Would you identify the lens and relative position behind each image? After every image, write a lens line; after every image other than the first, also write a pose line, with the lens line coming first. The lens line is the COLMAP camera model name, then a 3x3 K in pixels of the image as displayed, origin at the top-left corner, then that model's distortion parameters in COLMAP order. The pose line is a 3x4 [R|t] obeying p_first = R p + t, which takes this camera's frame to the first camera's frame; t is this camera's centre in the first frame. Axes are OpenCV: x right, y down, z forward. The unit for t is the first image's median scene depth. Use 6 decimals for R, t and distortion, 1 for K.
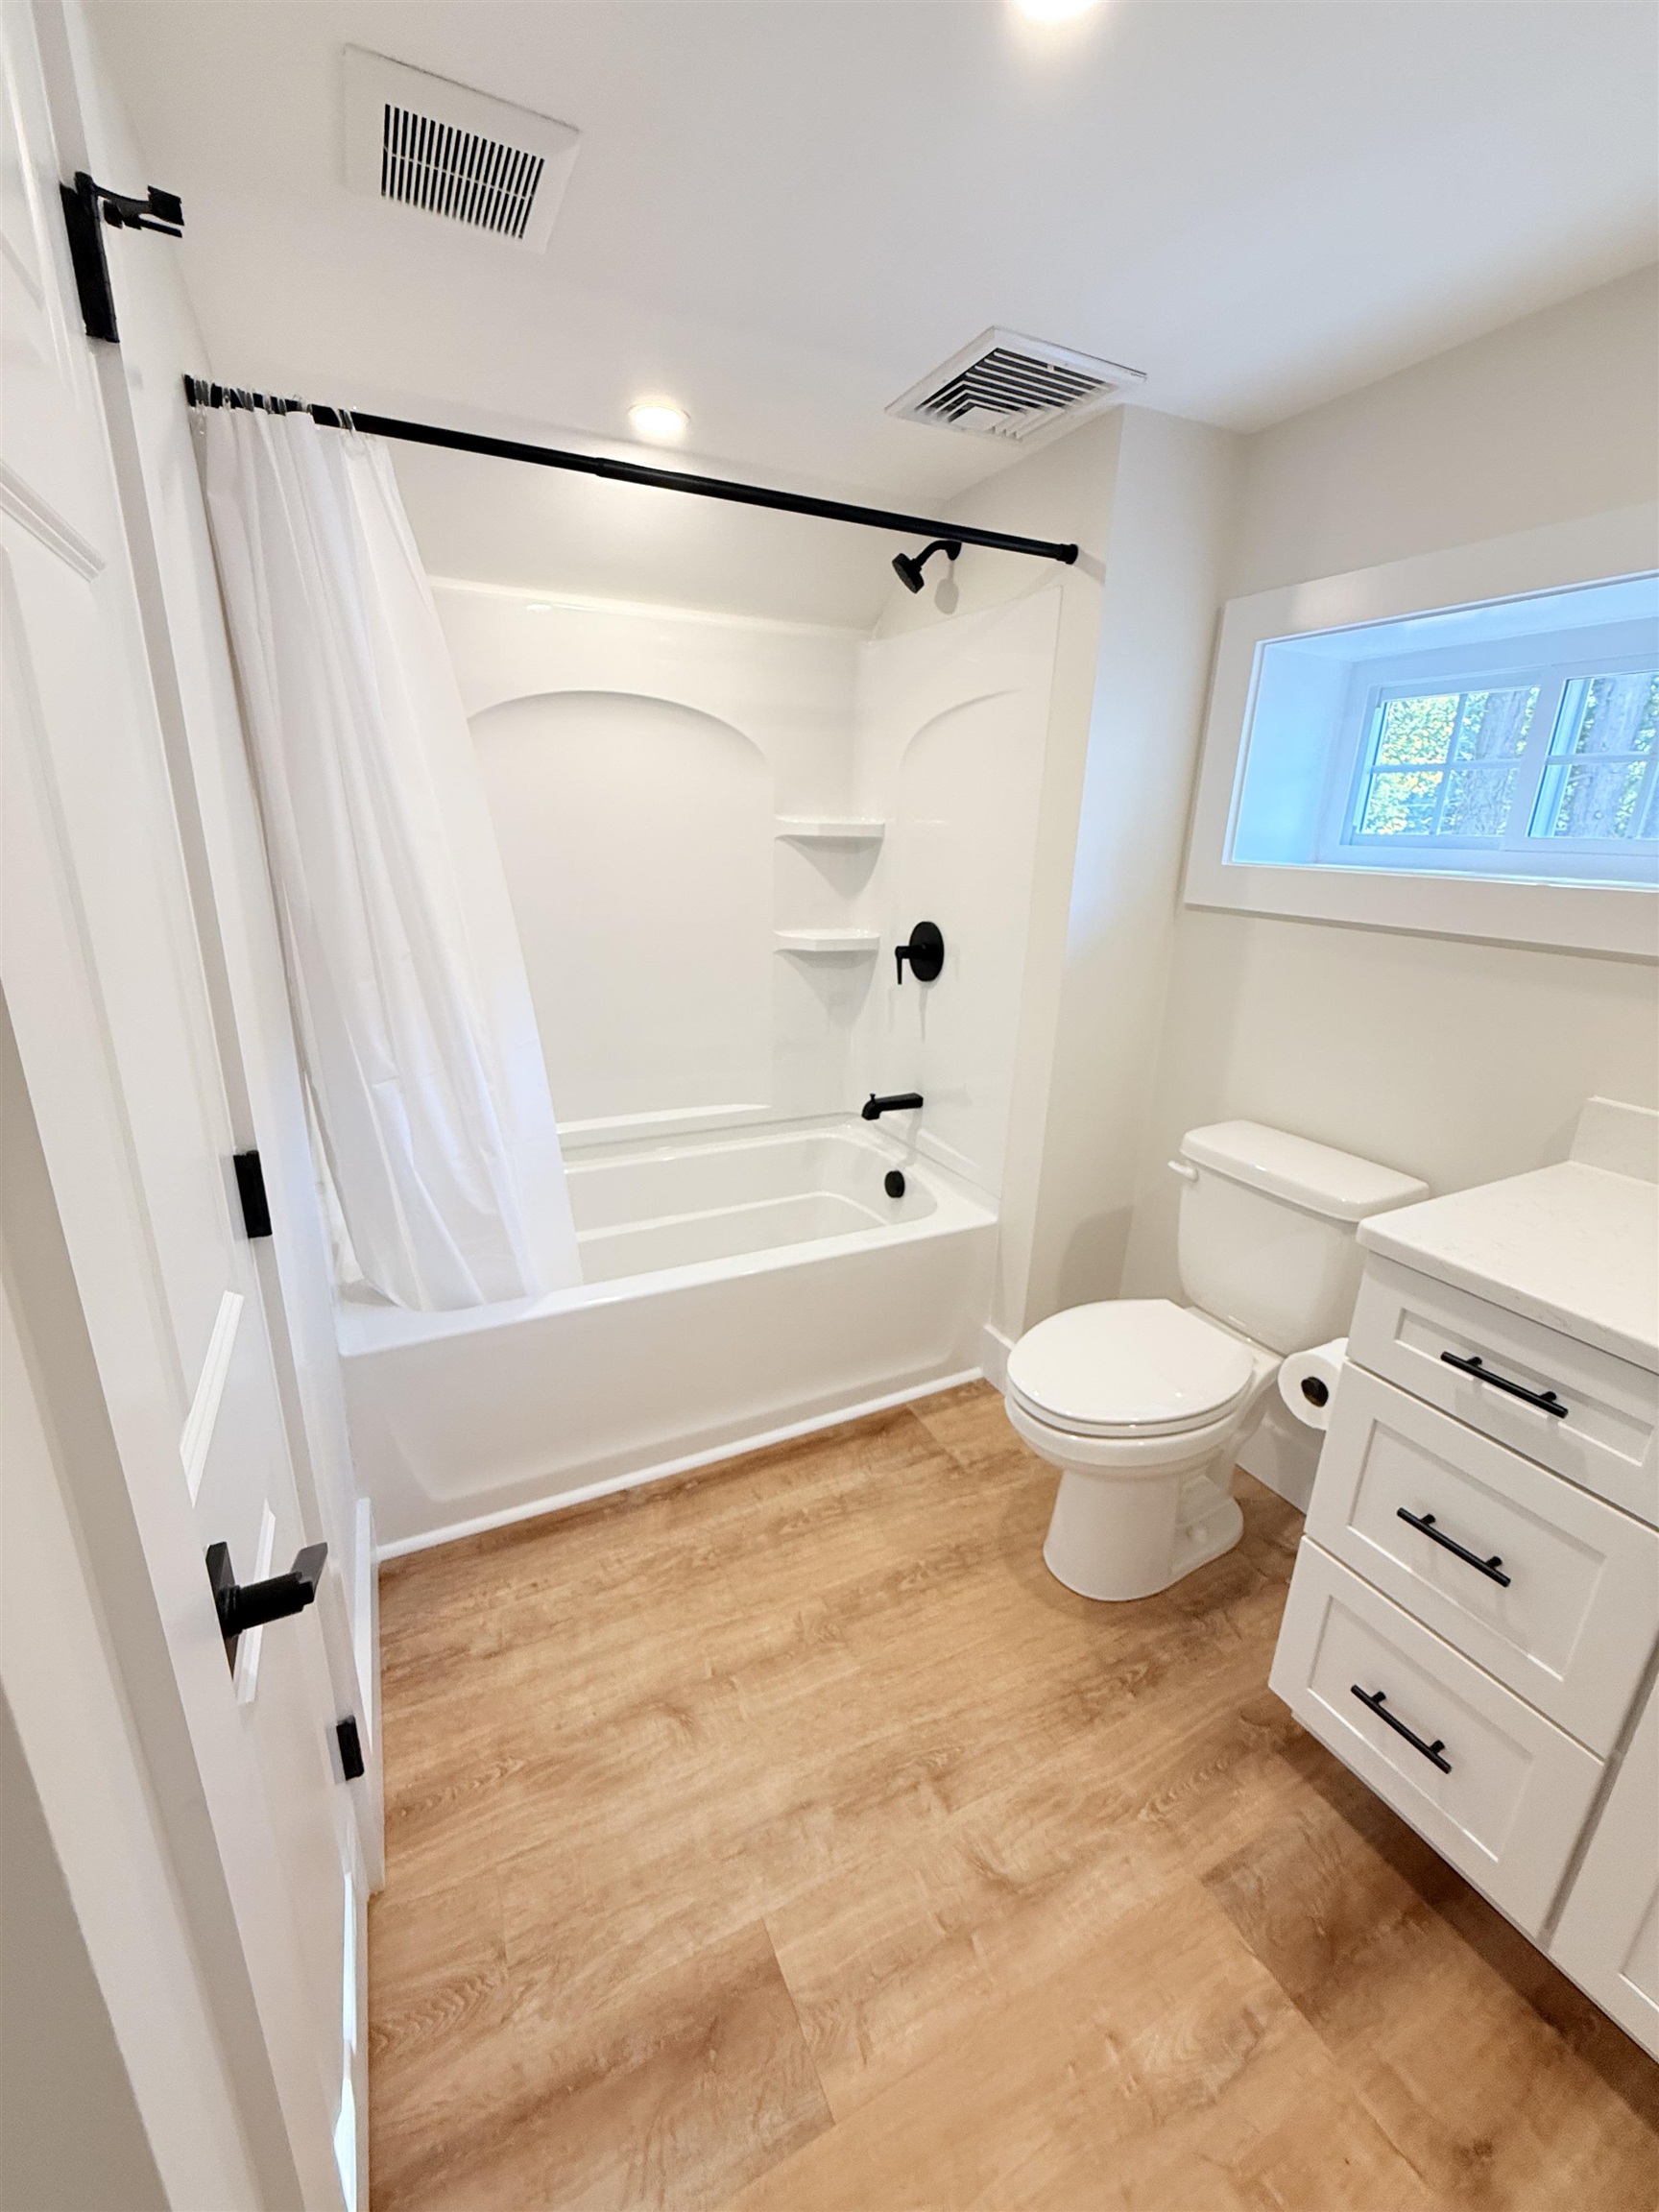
lens RADIAL K [[885.7, 0, 826.0], [0, 885.7, 1102.9], [0, 0, 1]] dist [0.000424, 0.000511]
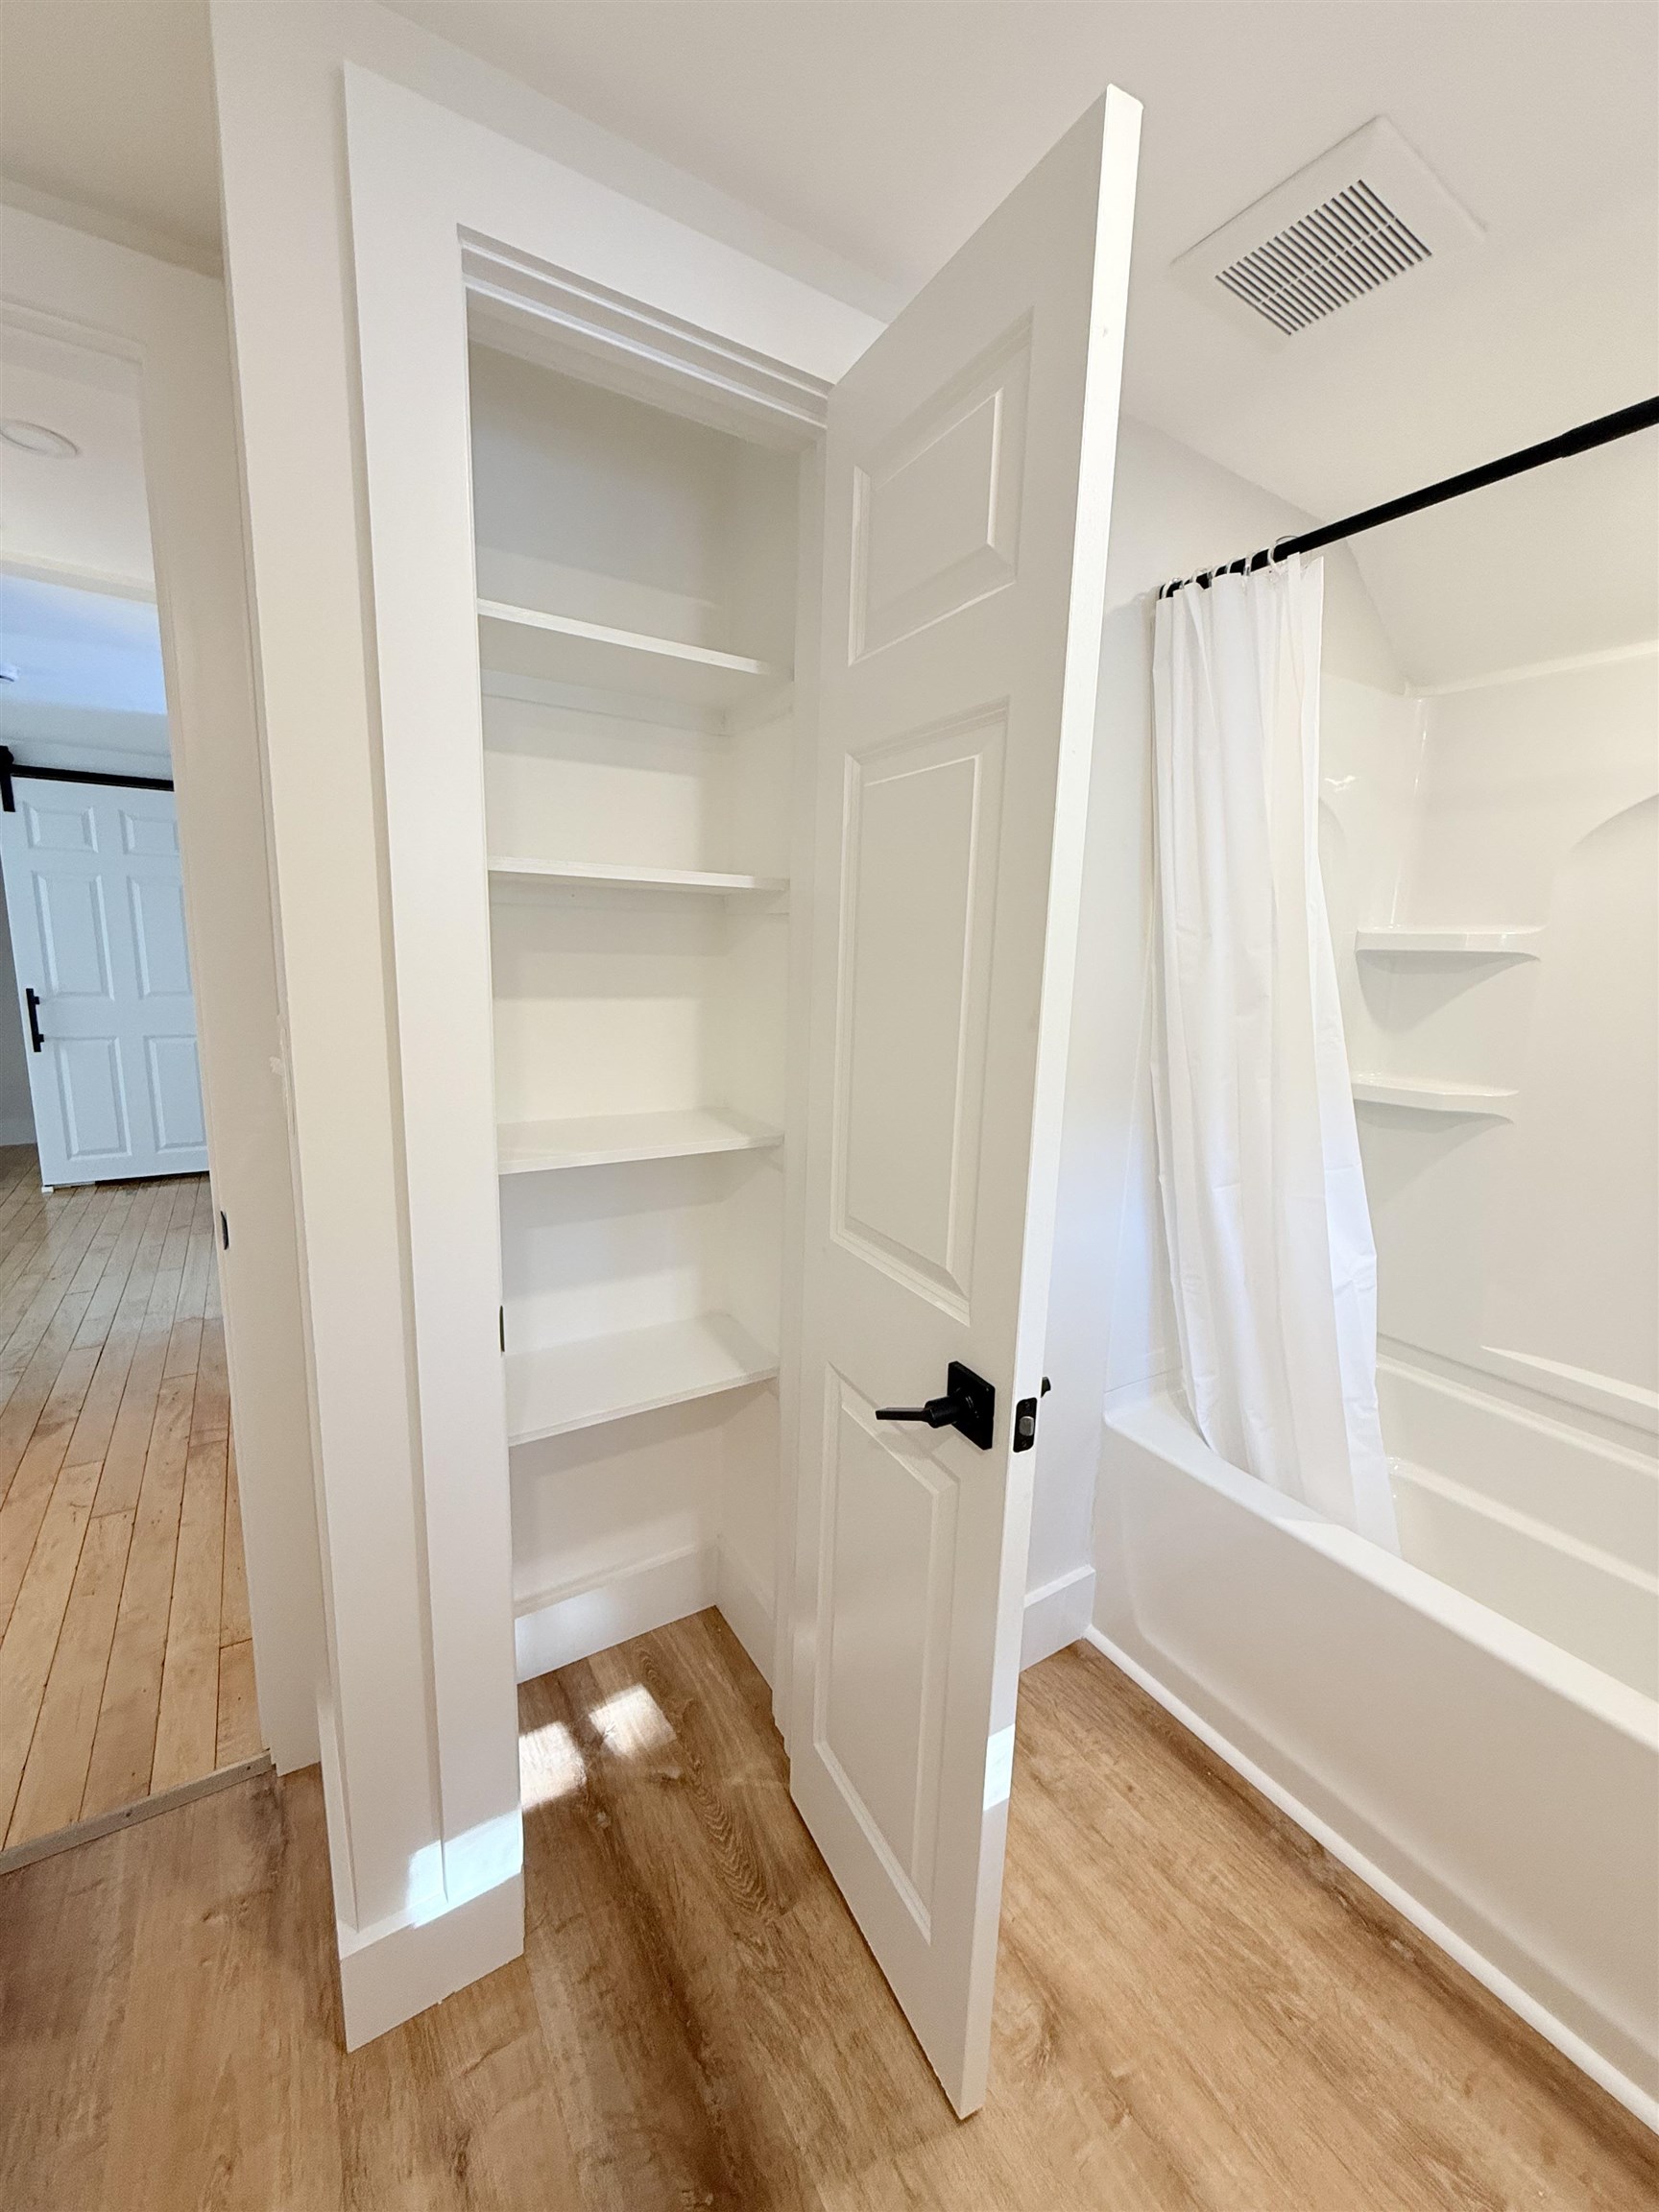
lens RADIAL K [[885.7, 0, 834.4], [0, 885.7, 1104.1], [0, 0, 1]] dist [0.000424, 0.000511]
pose [[0.105312, 0.153125, -0.982579, 0.395864], [-0.327698, 0.938229, 0.111091, -0.080483], [0.938895, 0.310290, 0.148985, 0.414350]]
